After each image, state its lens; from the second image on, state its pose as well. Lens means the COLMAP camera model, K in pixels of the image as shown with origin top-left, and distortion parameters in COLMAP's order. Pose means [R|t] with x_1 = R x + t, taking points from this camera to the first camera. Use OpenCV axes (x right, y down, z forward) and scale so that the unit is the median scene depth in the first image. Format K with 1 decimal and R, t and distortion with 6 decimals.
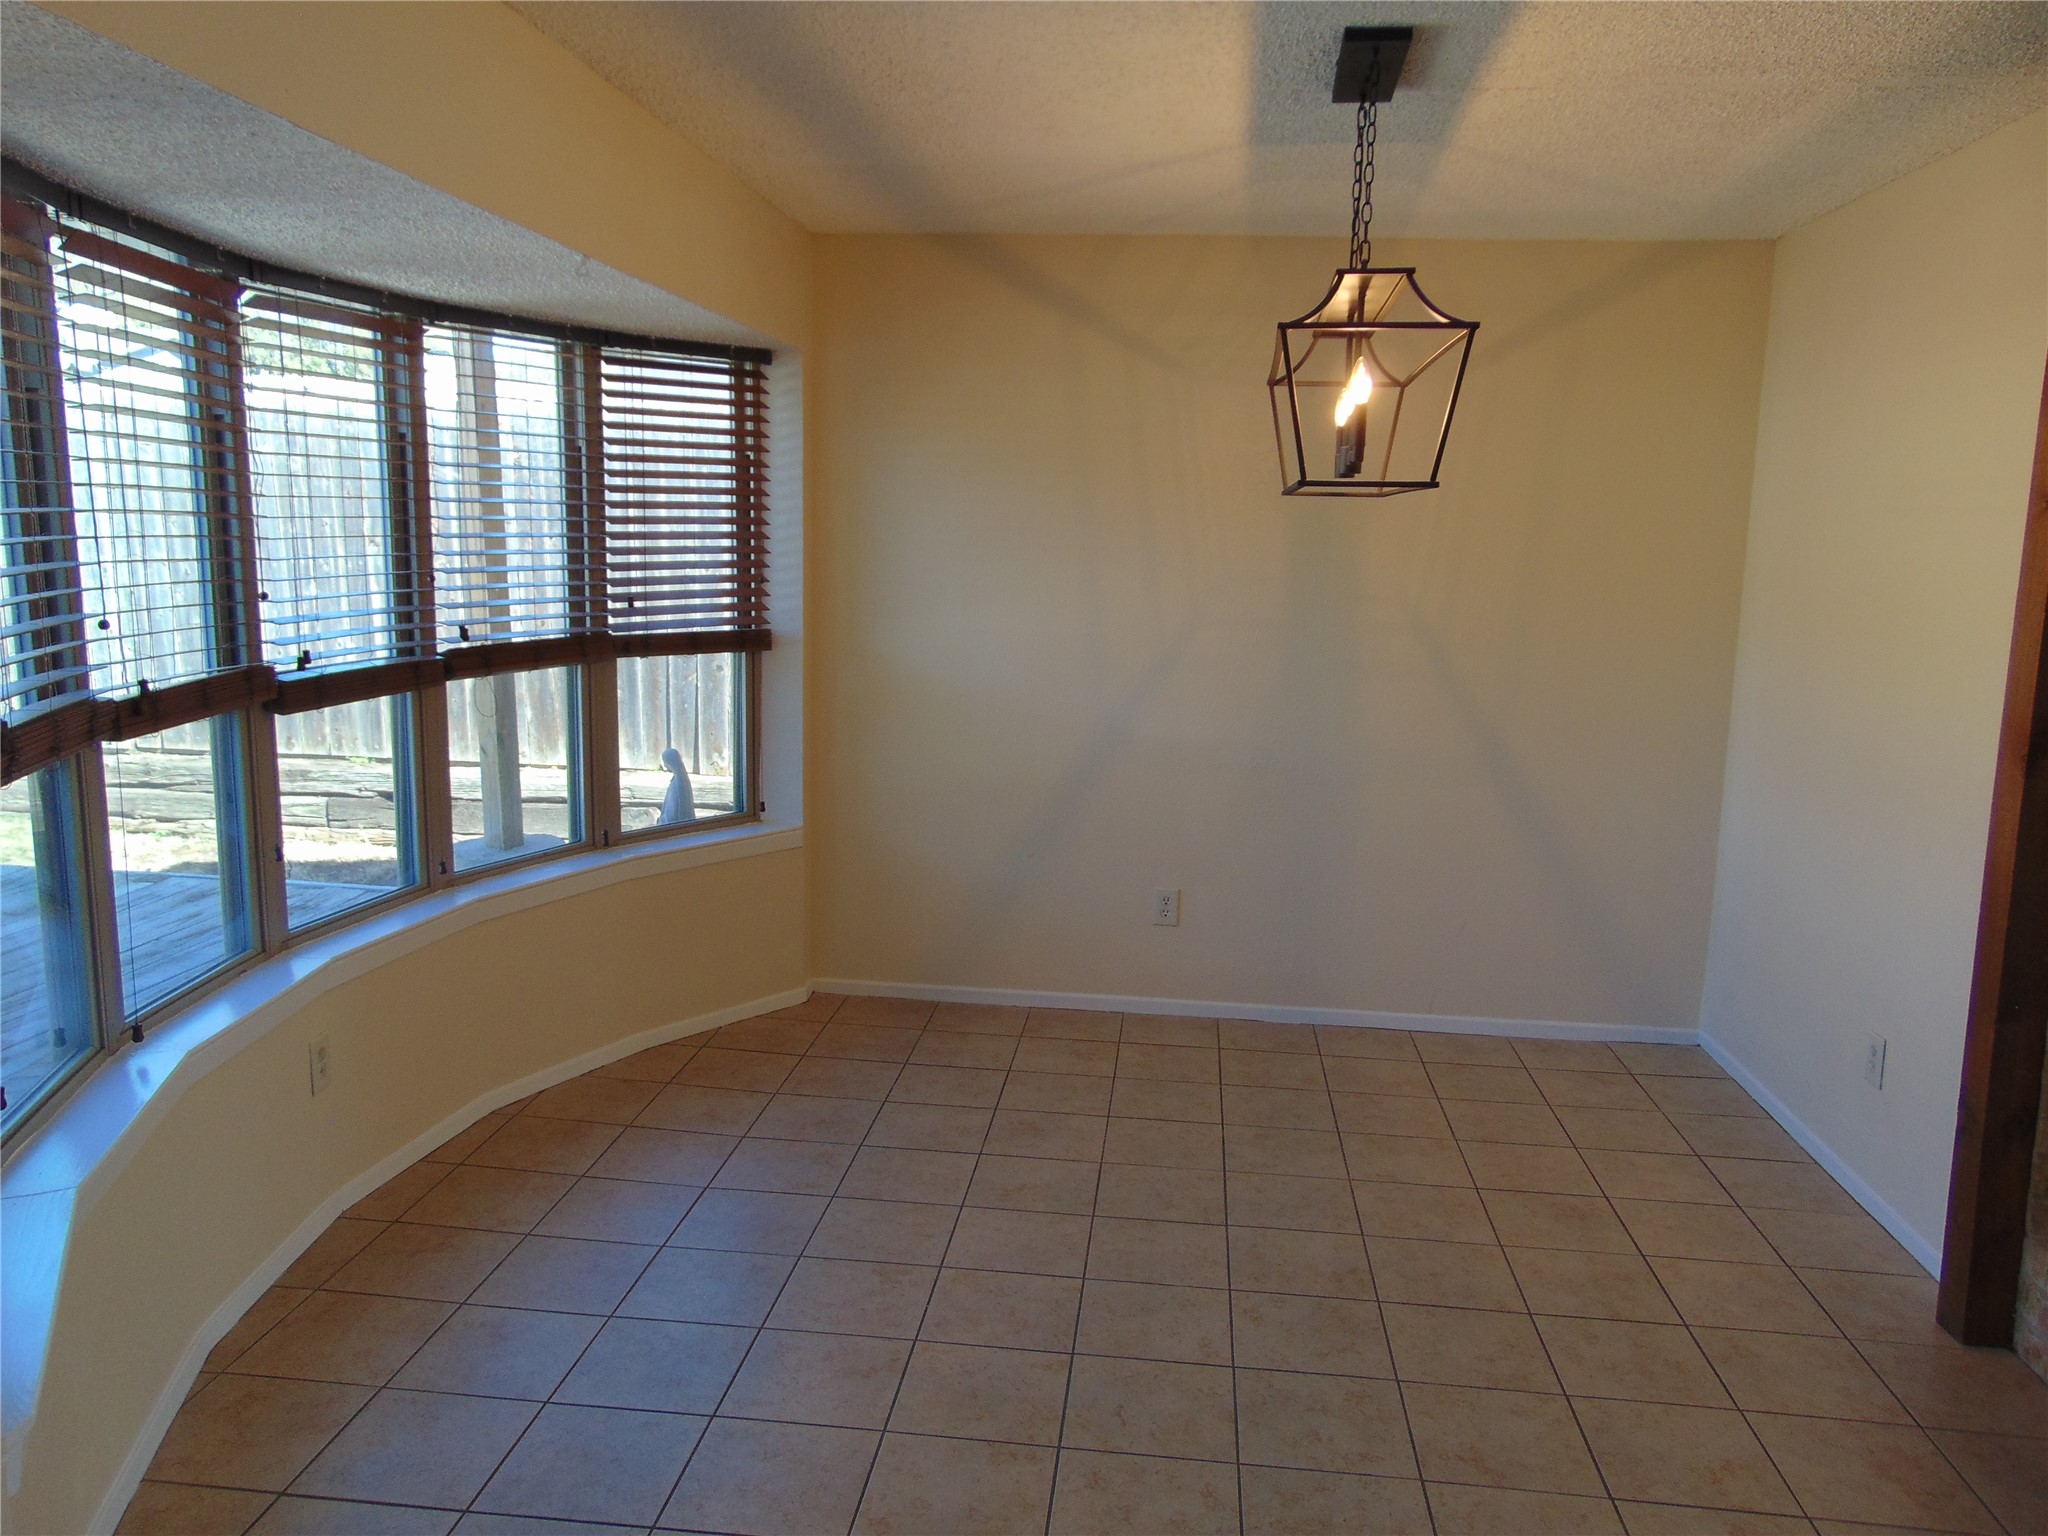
lens RADIAL K [[1536.8, 0, 1020.4], [0, 1536.8, 763.2], [0, 0, 1]] dist [-0.023193, 0.058266]
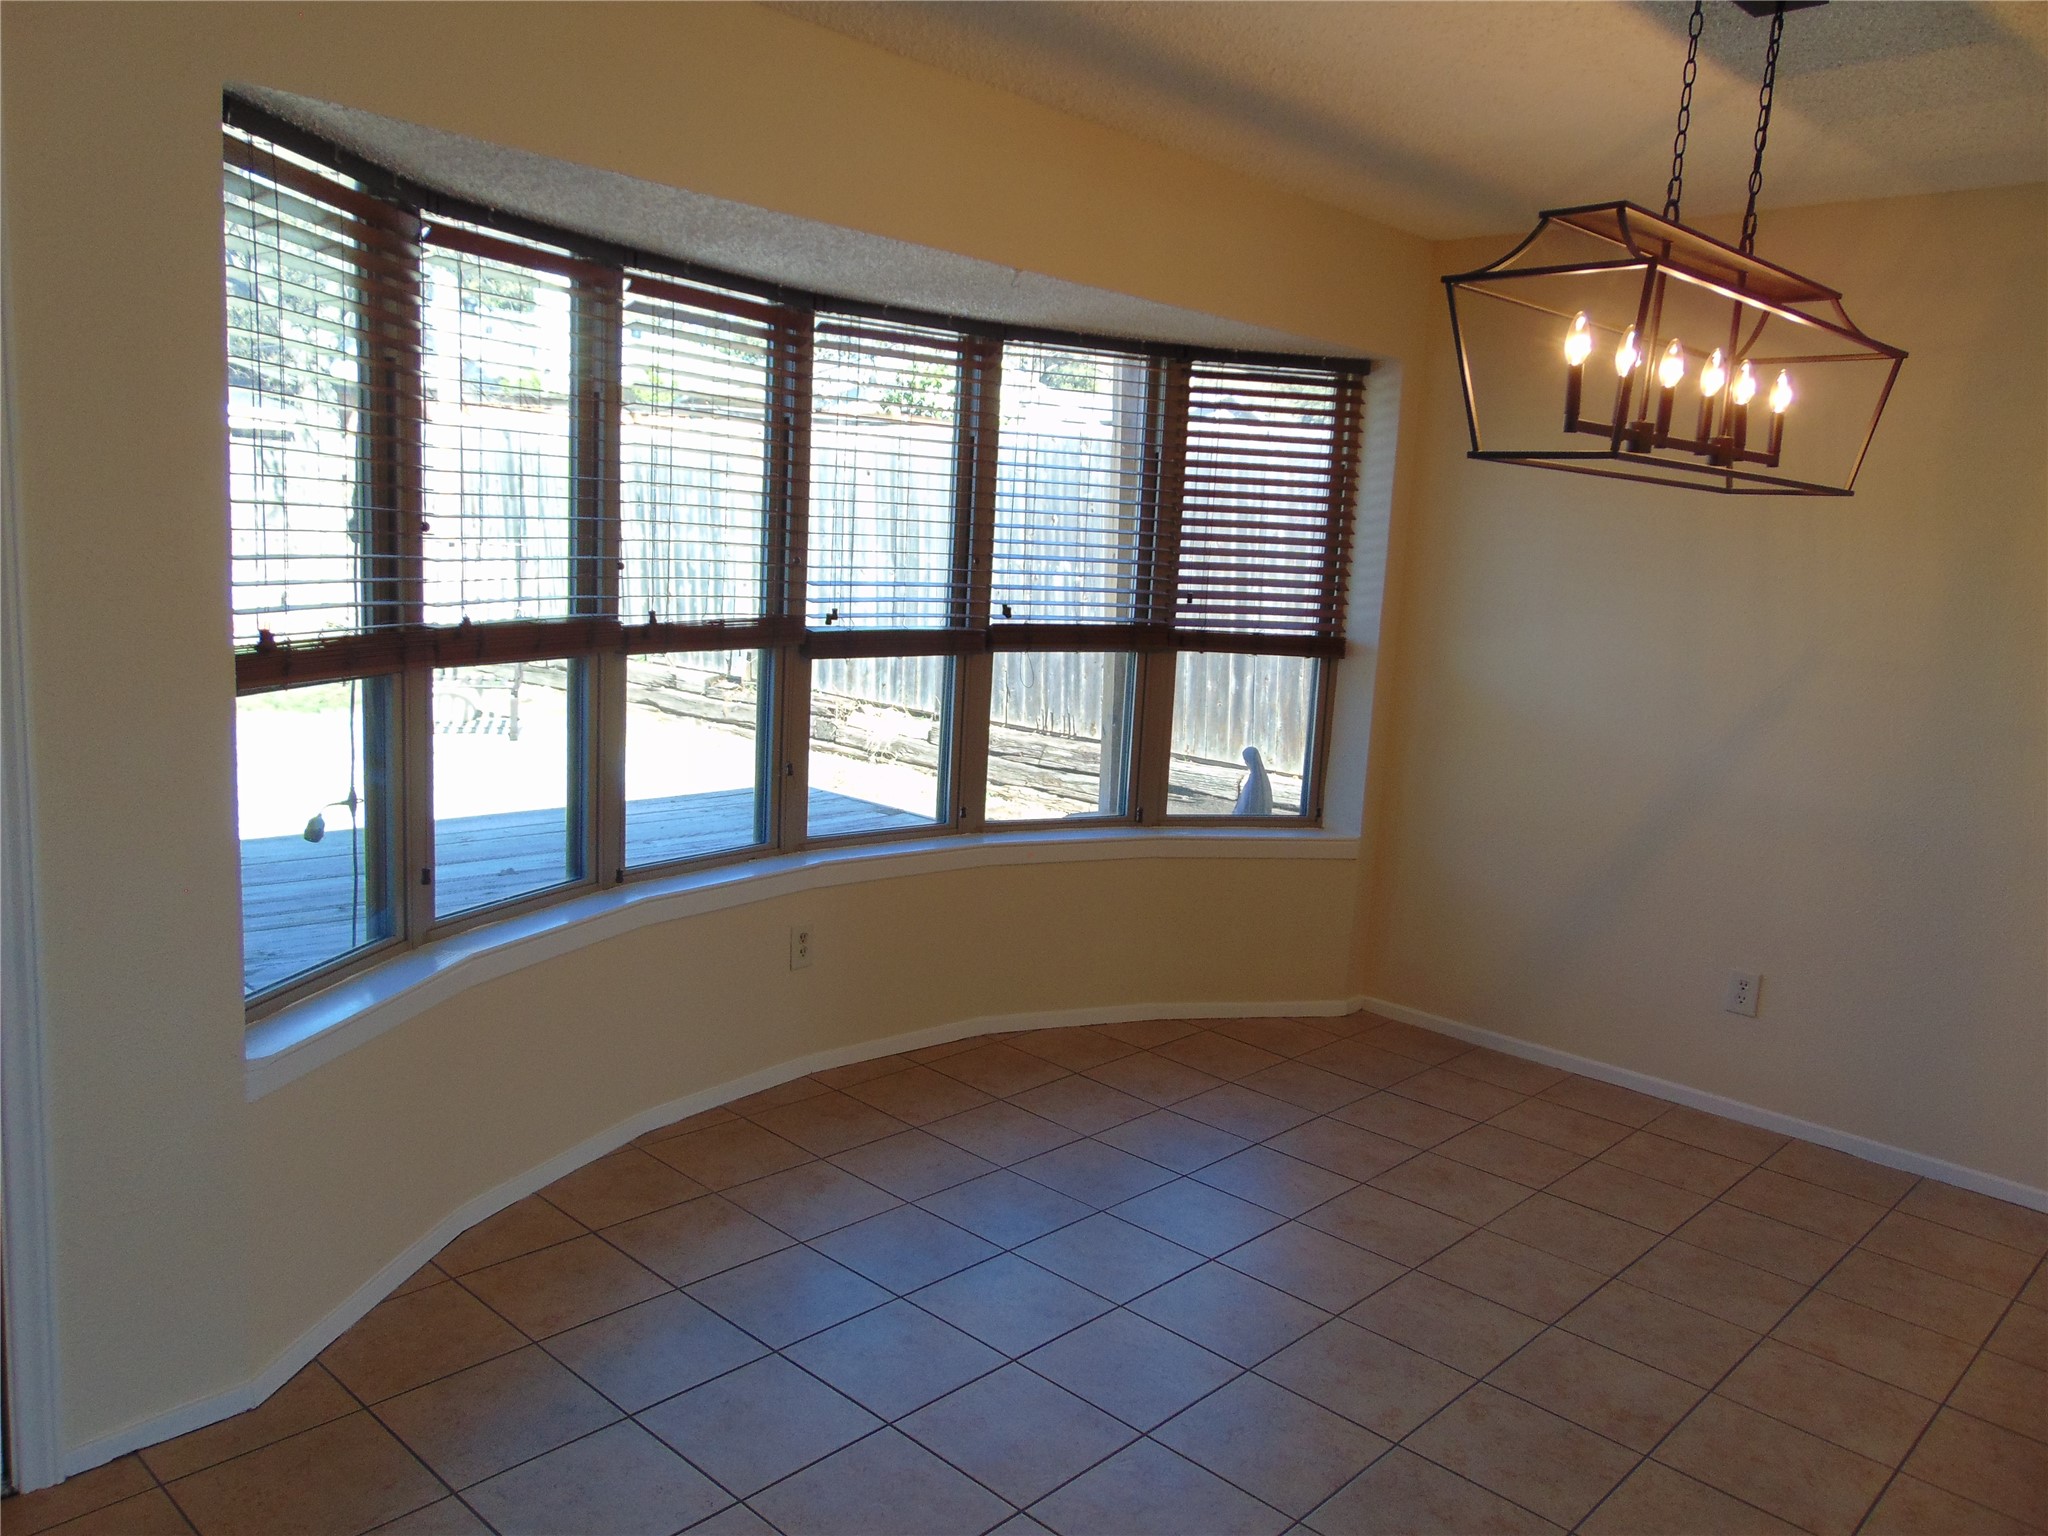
lens RADIAL K [[1536.8, 0, 1021.2], [0, 1536.8, 757.1], [0, 0, 1]] dist [-0.023193, 0.058266]
pose [[0.799999, 0.109789, -0.589871, 0.285884], [-0.130917, 0.991369, 0.006963, 0.011694], [0.585544, 0.071654, 0.807467, 0.076277]]
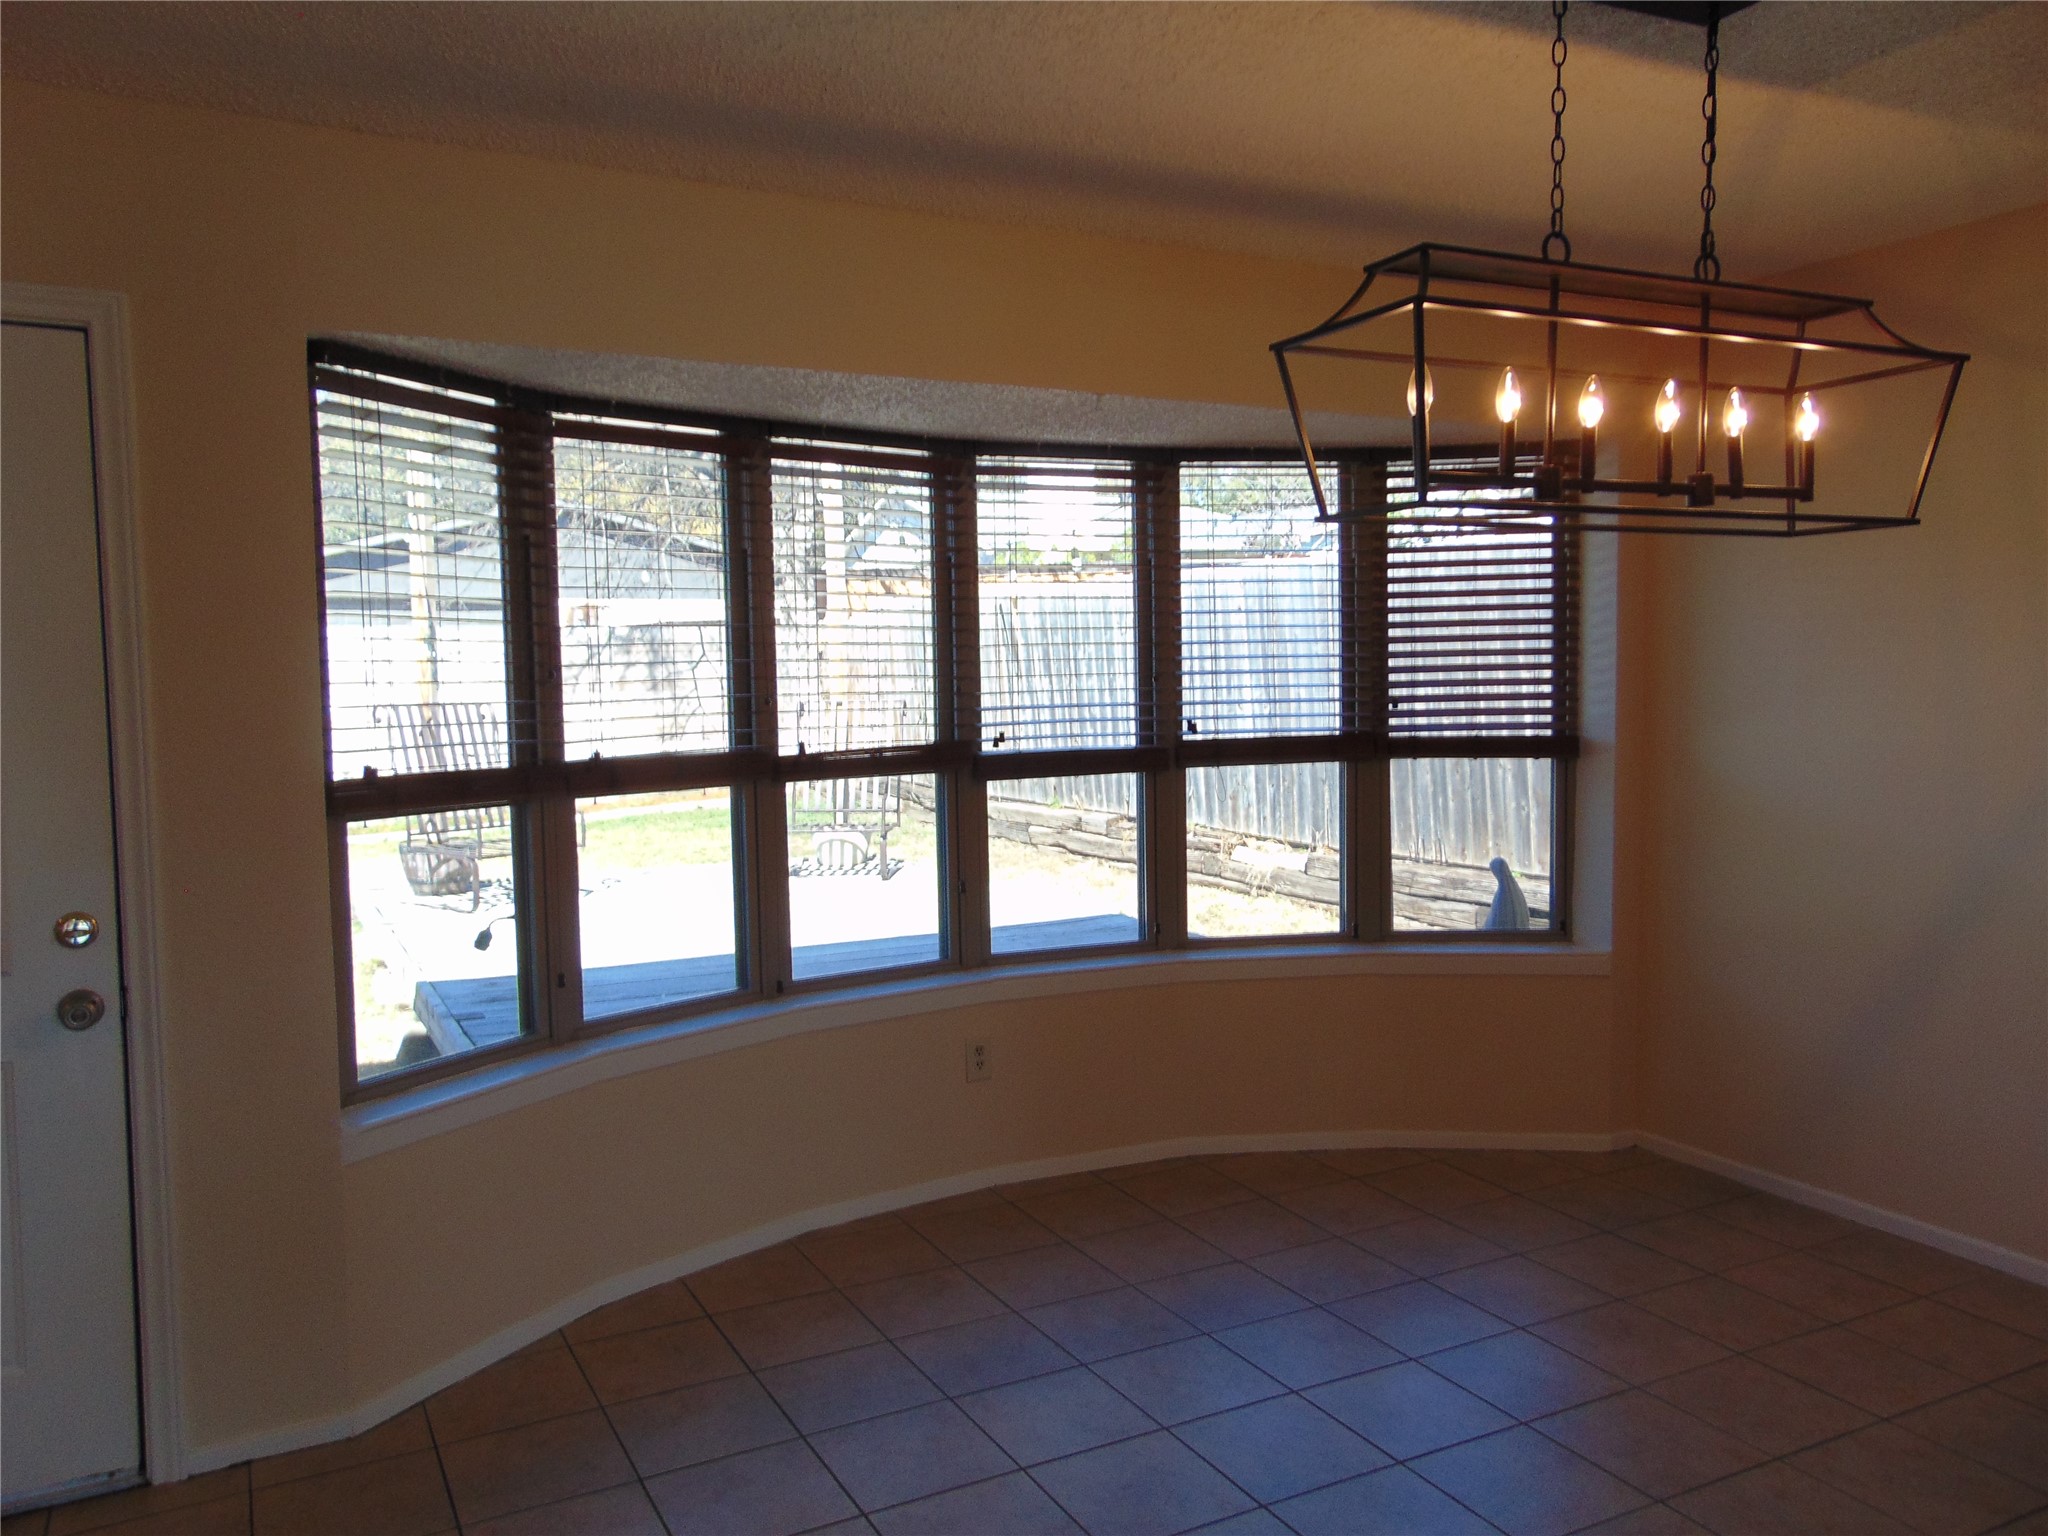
lens RADIAL K [[1536.8, 0, 1019.9], [0, 1536.8, 756.6], [0, 0, 1]] dist [-0.023193, 0.058266]
pose [[0.563407, 0.016684, -0.826011, 0.441791], [-0.101134, 0.993670, -0.048911, 0.005813], [0.819966, 0.111095, 0.561527, 0.214932]]
